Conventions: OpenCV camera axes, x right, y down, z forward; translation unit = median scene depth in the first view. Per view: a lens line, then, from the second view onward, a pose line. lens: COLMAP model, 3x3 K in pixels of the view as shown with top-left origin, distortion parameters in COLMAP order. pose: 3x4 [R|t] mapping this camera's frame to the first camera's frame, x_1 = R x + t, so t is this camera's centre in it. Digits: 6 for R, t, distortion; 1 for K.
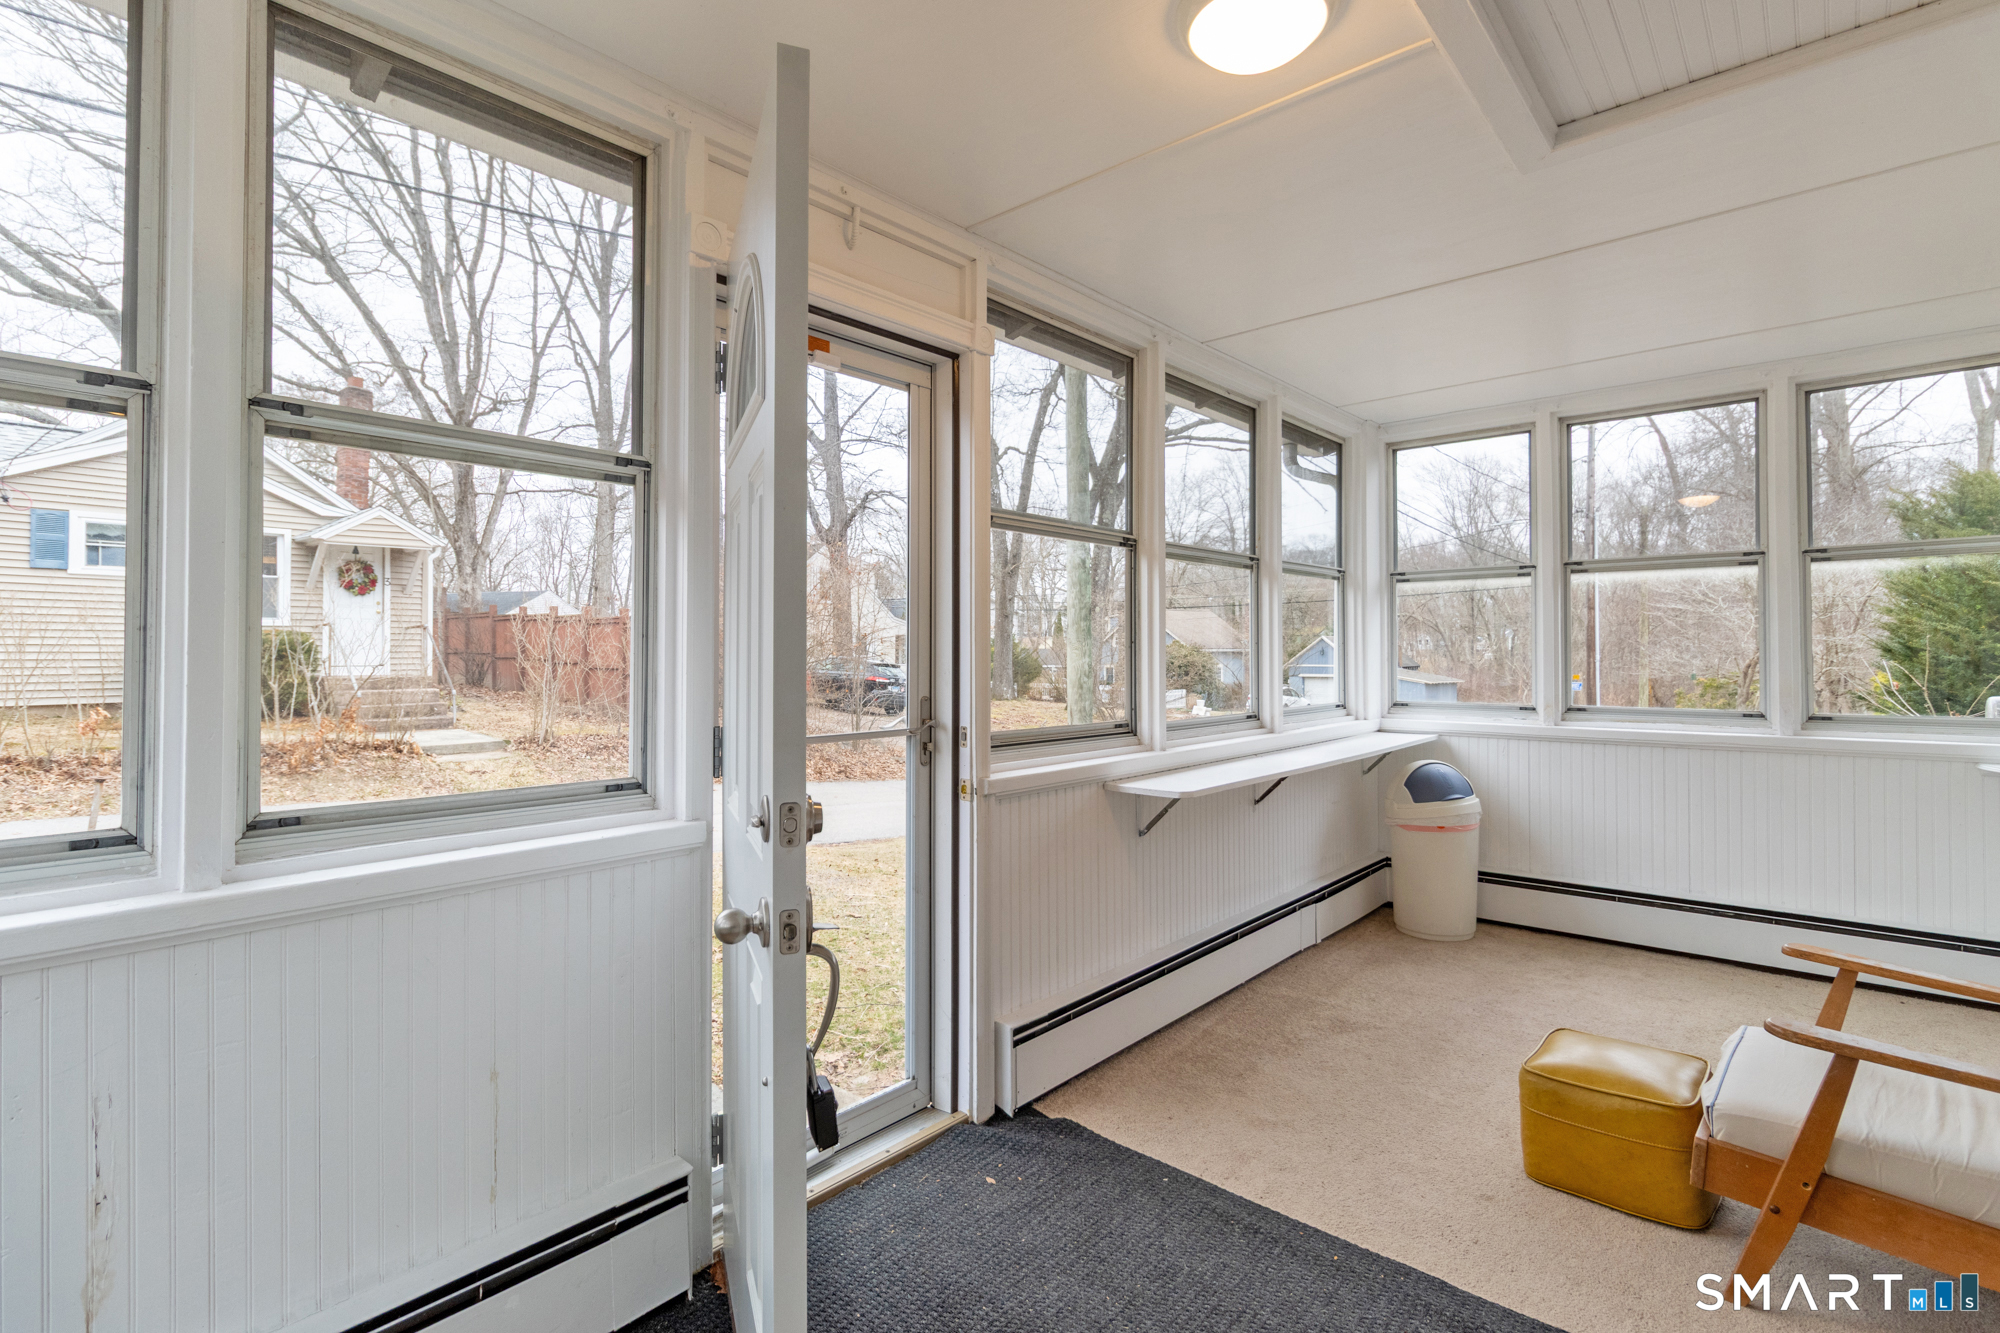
lens RADIAL K [[942.3, 0, 1012.2], [0, 942.3, 652.6], [0, 0, 1]] dist [0.000606, 0.000071]
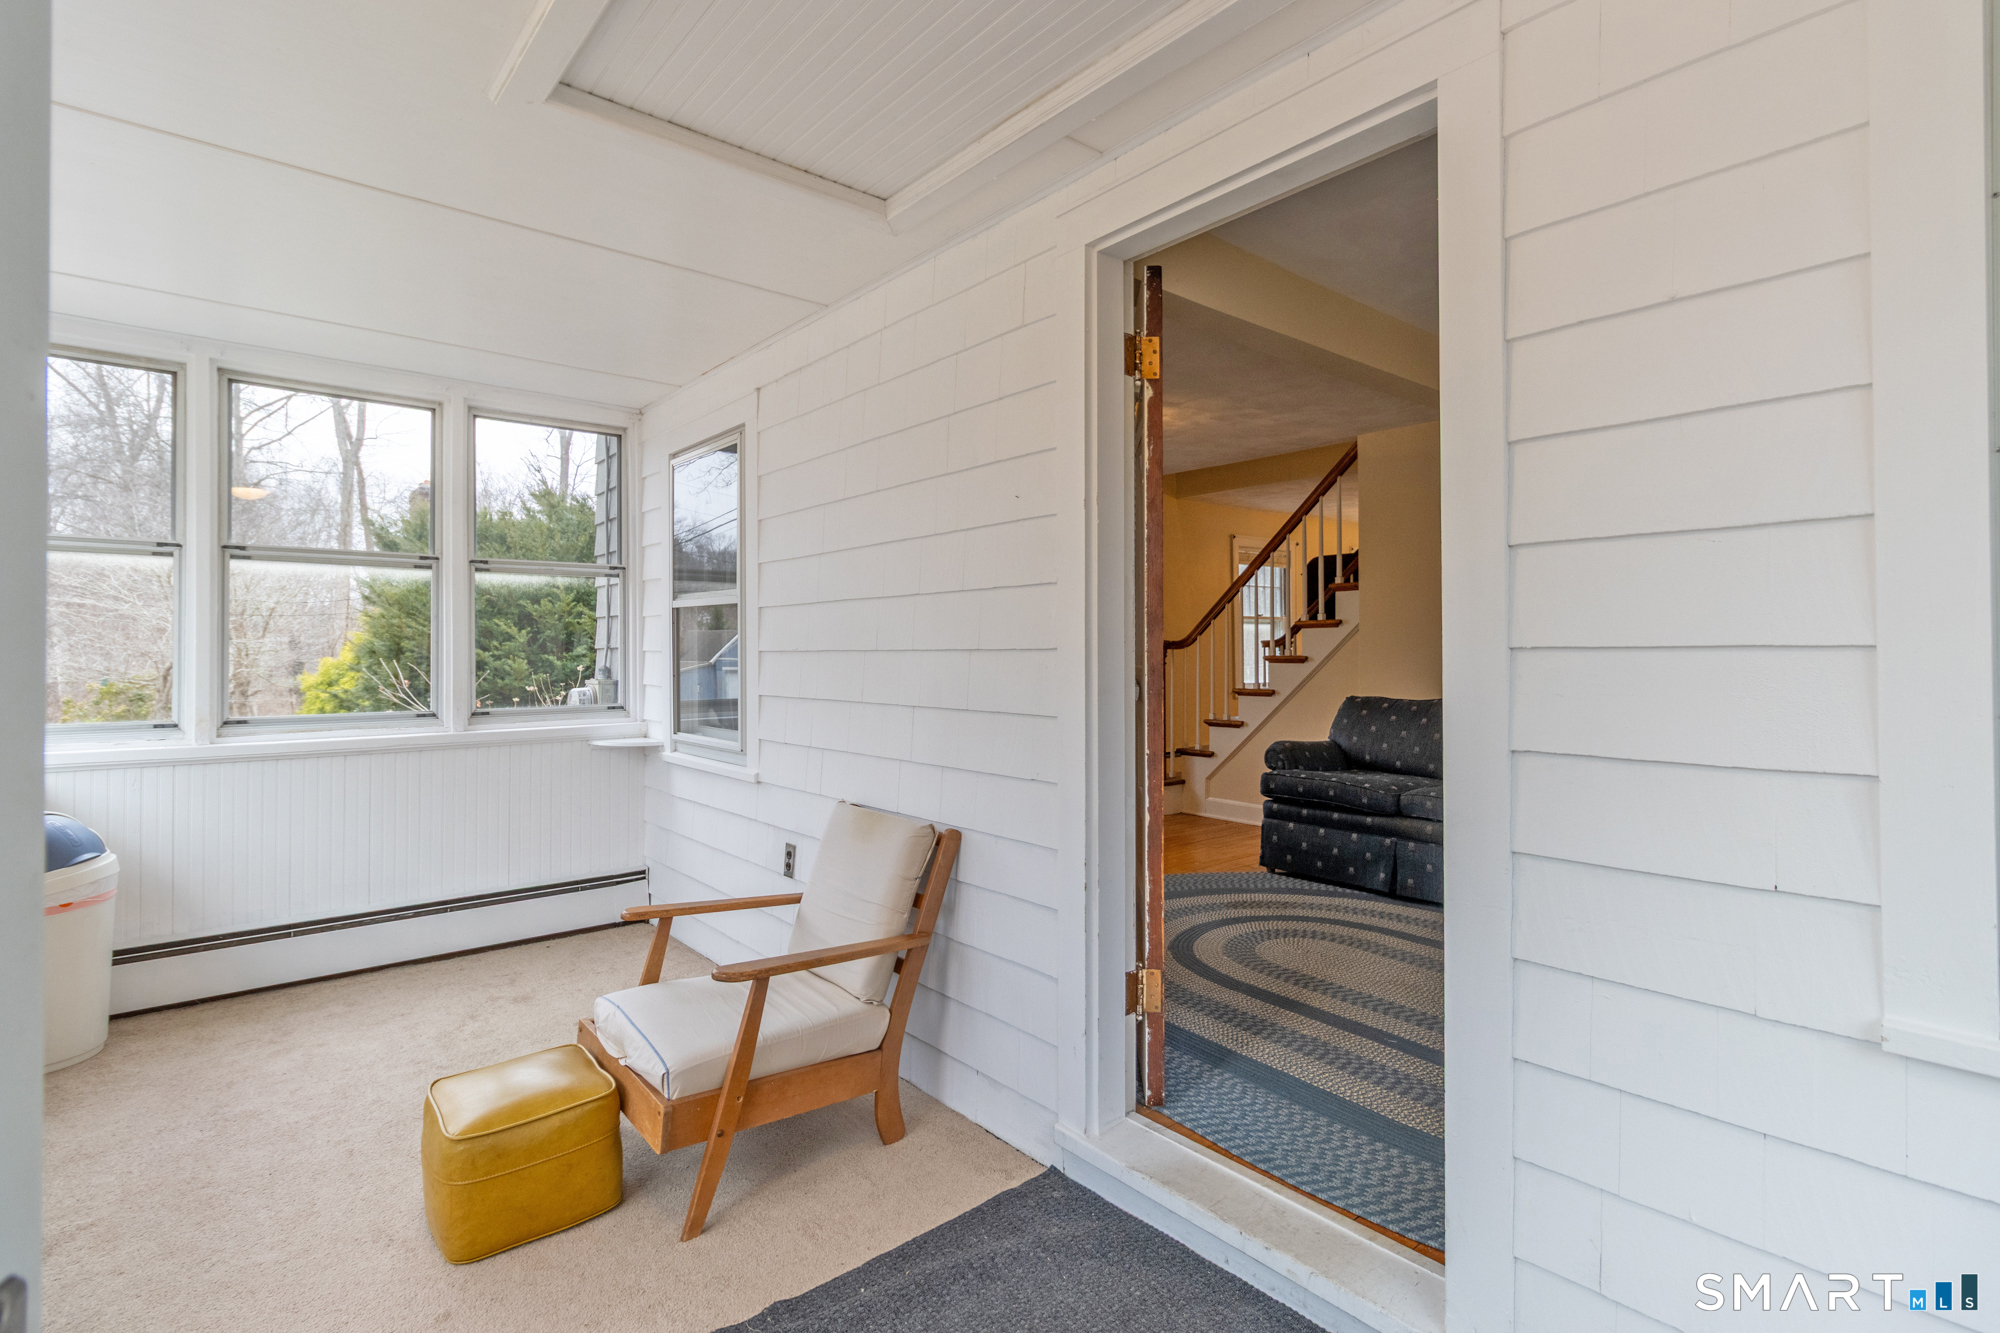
lens RADIAL K [[942.3, 0, 1008.6], [0, 942.3, 658.5], [0, 0, 1]] dist [0.000606, 0.000071]
pose [[0.153548, -0.008154, 0.988107, -0.123550], [-0.001836, 0.999962, 0.008537, -0.004765], [-0.988139, -0.003125, 0.153528, 0.200491]]
